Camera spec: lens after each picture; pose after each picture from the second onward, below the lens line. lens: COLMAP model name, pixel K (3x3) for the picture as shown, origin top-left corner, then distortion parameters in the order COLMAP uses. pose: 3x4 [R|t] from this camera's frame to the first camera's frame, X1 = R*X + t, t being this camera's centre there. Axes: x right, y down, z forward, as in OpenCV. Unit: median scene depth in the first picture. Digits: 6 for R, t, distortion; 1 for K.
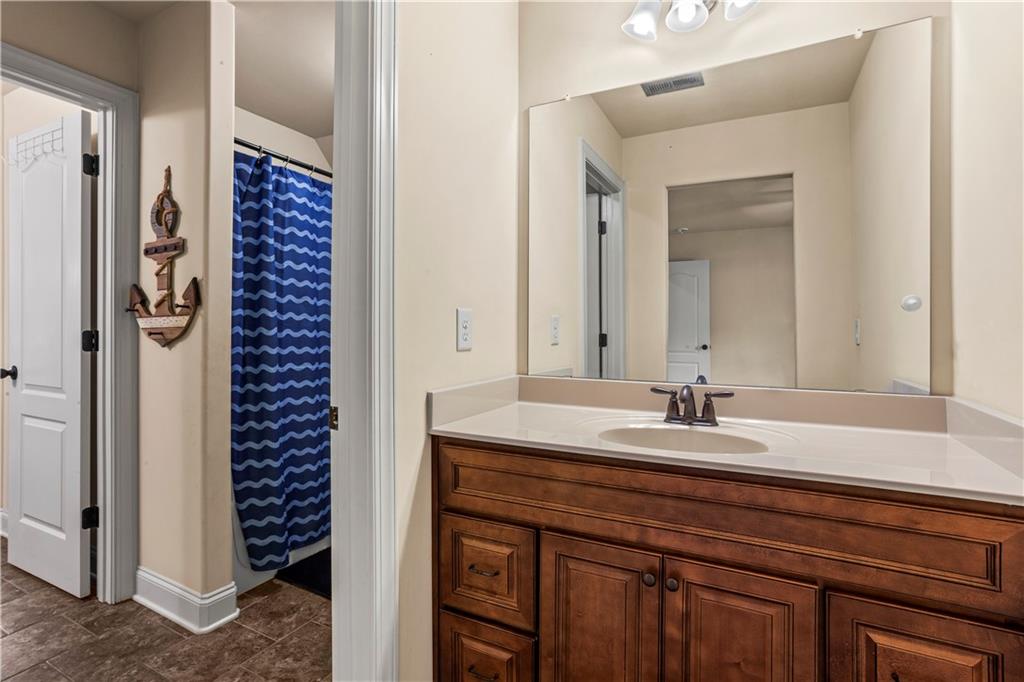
lens RADIAL K [[501.3, 0, 508.6], [0, 501.3, 334.7], [0, 0, 1]] dist [0.004140, 0.001554]
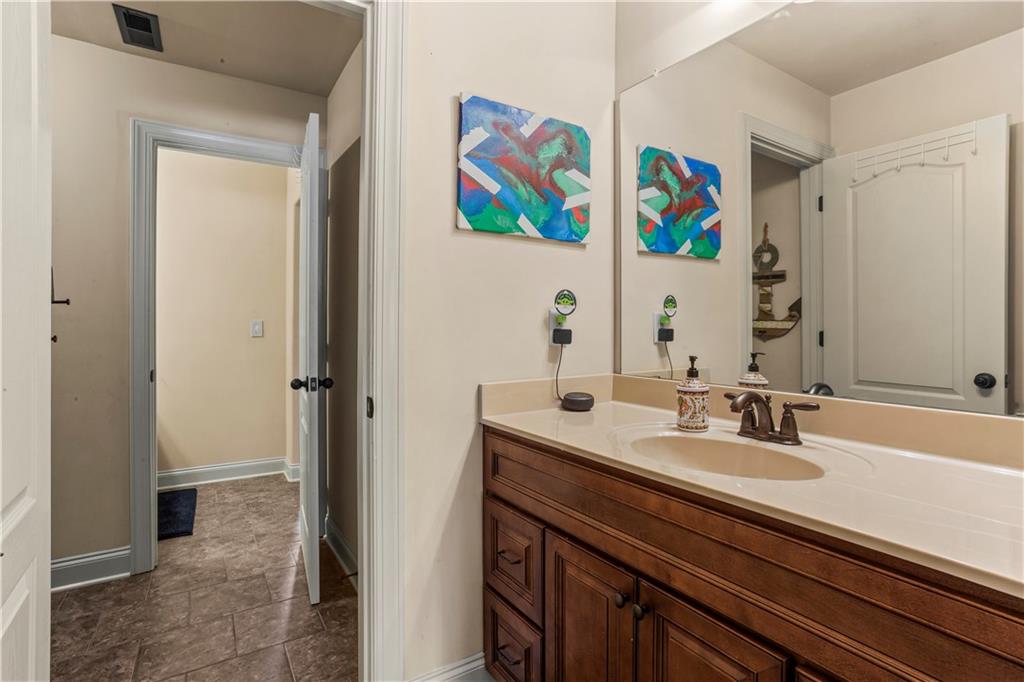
lens RADIAL K [[501.3, 0, 516.7], [0, 501.3, 338.0], [0, 0, 1]] dist [0.004140, 0.001554]
pose [[0.897373, 0.011507, -0.441123, 0.381933], [-0.007129, 0.999908, 0.011582, 0.002820], [0.441216, -0.007249, 0.897372, 0.074167]]
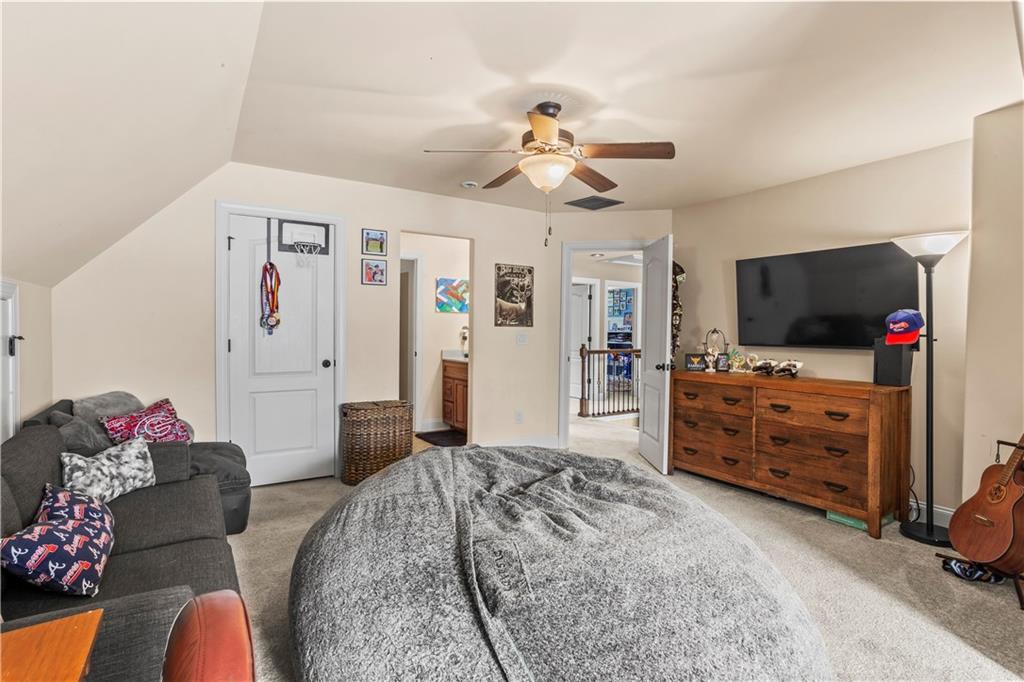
lens RADIAL K [[501.3, 0, 512.0], [0, 501.3, 342.3], [0, 0, 1]] dist [0.004140, 0.001554]
pose [[0.893402, 0.012076, -0.449096, 2.353796], [-0.007362, 0.999898, 0.012242, -0.007404], [0.449198, -0.007631, 0.893399, -2.637557]]
